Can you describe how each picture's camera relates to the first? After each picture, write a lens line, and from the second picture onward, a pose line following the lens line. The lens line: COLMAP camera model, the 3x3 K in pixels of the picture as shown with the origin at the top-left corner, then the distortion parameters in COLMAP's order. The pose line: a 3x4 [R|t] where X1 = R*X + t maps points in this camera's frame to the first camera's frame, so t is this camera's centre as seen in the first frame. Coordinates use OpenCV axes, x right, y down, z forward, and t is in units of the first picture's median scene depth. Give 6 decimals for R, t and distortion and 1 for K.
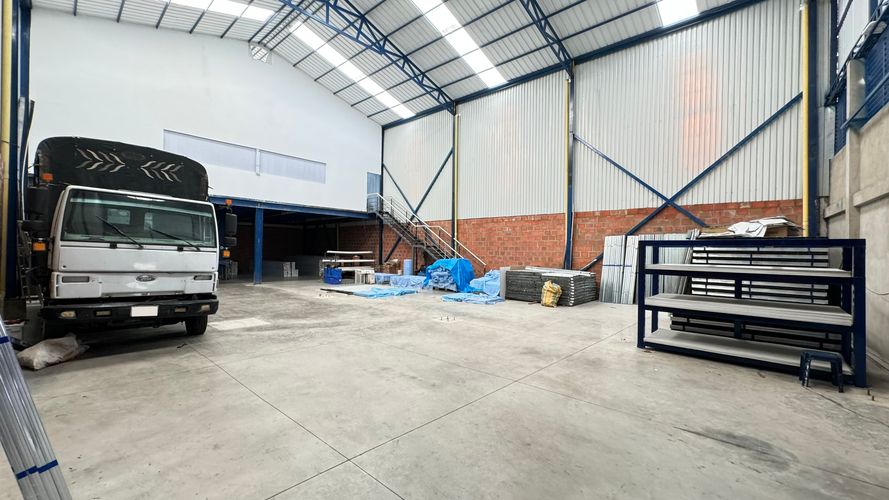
lens RADIAL K [[354.1, 0, 445.0], [0, 354.1, 251.3], [0, 0, 1]] dist [-0.002868, 0.000511]
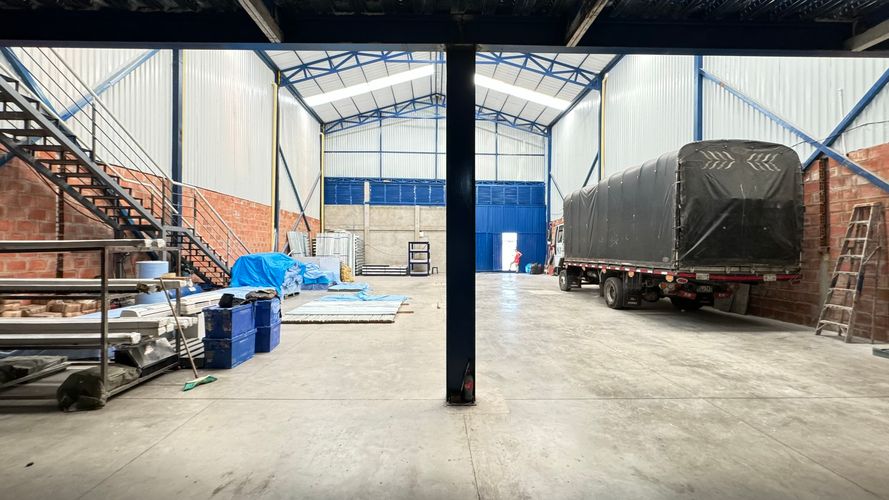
lens RADIAL K [[354.1, 0, 445.0], [0, 354.1, 251.6], [0, 0, 1]] dist [-0.002868, 0.000511]
pose [[-0.688072, -0.024396, 0.725232, -0.647195], [-0.017405, 0.999702, 0.017115, -0.000017], [-0.725434, -0.000846, -0.688291, 1.099847]]
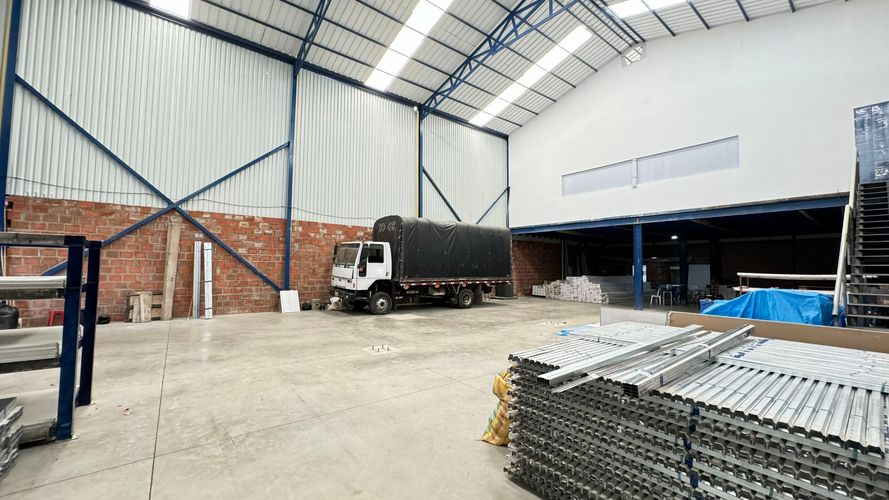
lens RADIAL K [[354.1, 0, 444.2], [0, 354.1, 251.0], [0, 0, 1]] dist [-0.002868, 0.000511]
pose [[-0.171019, -0.065173, -0.983110, 0.399800], [-0.014254, 0.997869, -0.063672, 0.008288], [0.985165, 0.003124, -0.171584, 0.641239]]
